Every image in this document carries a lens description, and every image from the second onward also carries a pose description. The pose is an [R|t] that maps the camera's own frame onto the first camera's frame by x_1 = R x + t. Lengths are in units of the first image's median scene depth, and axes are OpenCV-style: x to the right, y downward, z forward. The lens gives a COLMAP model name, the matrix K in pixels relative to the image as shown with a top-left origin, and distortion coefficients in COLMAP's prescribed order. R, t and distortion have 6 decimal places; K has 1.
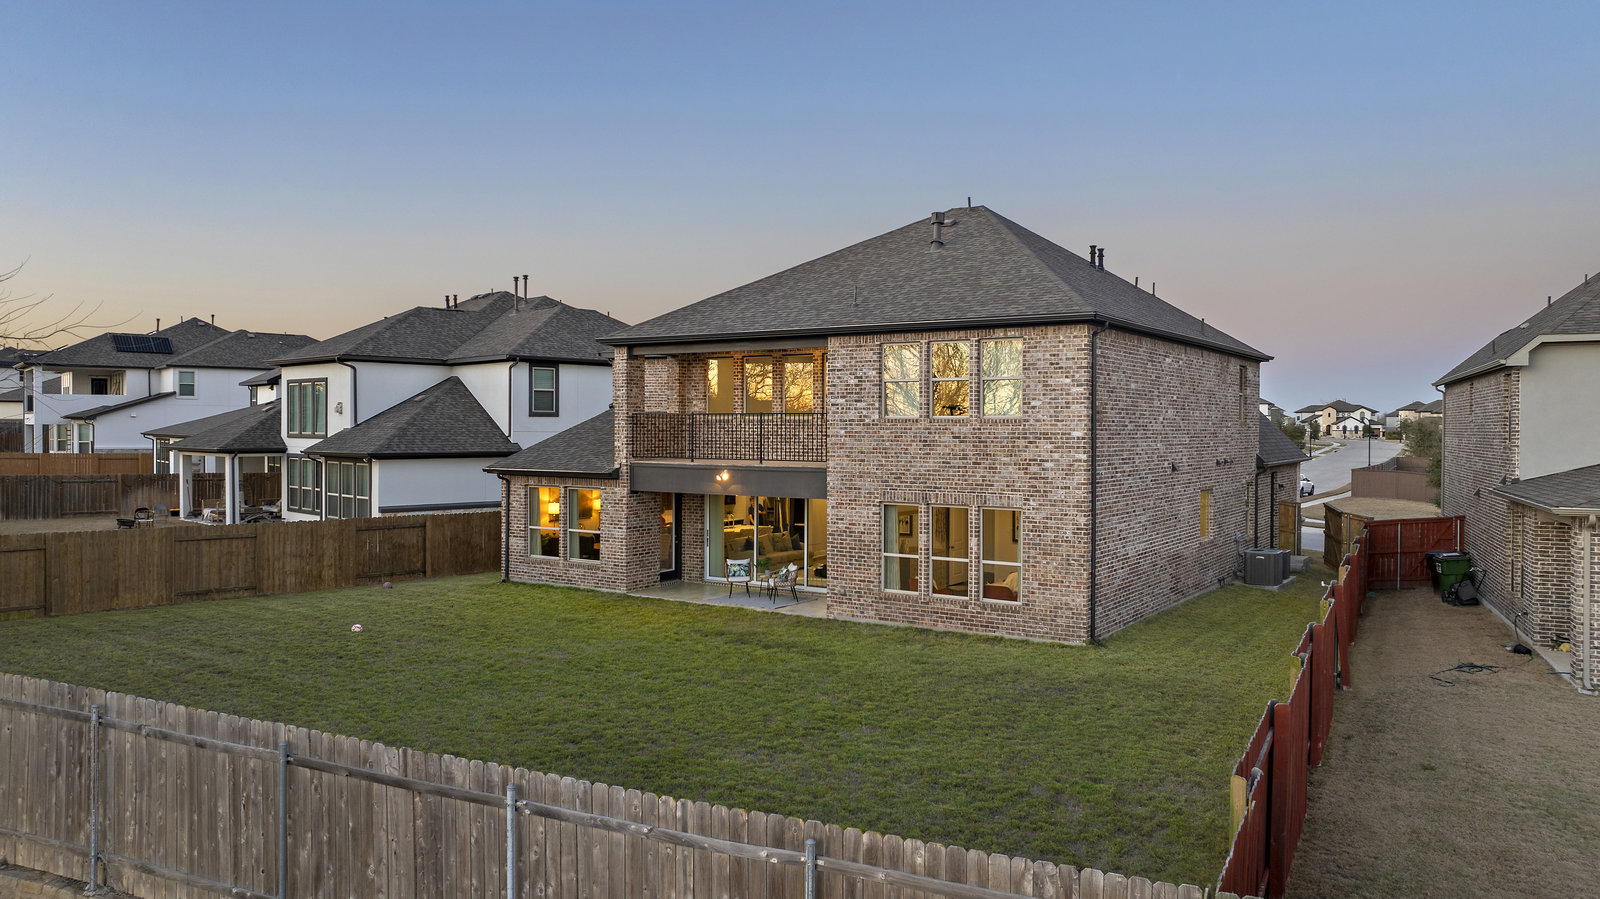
lens RADIAL K [[1122.9, 0, 806.8], [0, 1122.9, 449.6], [0, 0, 1]] dist [-0.005996, -0.047946]
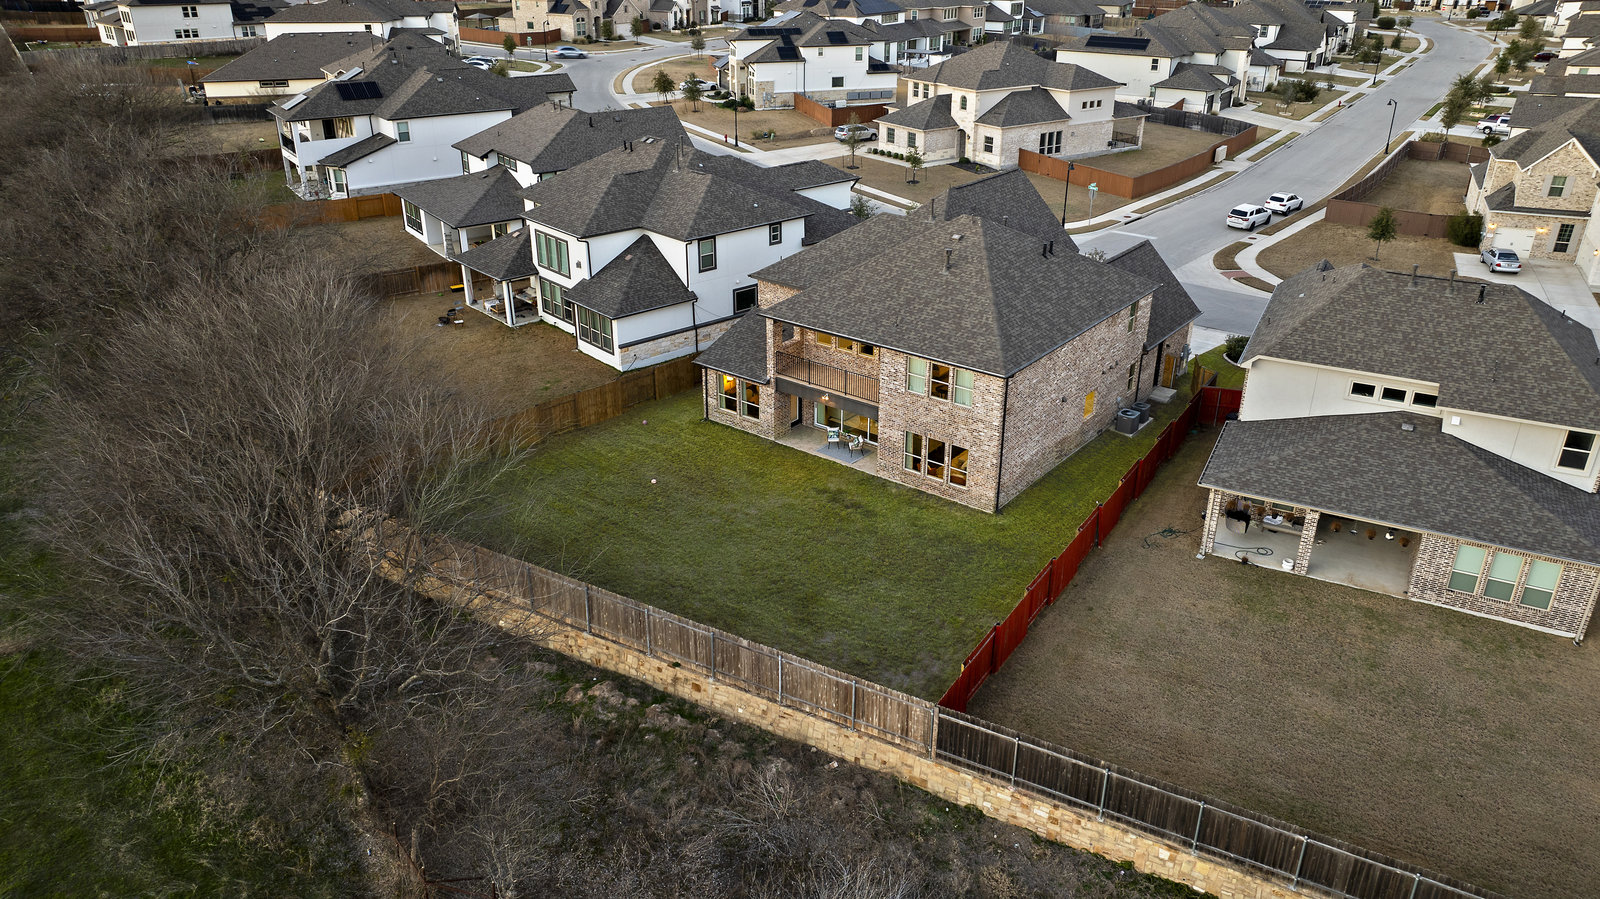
lens RADIAL K [[1129.3, 0, 806.0], [0, 1129.3, 443.6], [0, 0, 1]] dist [-0.045947, 0.053489]
pose [[0.997137, 0.029772, -0.069515, 0.026392], [0.000997, 0.913986, 0.405745, -0.641054], [0.075615, -0.404653, 0.911339, -0.743212]]
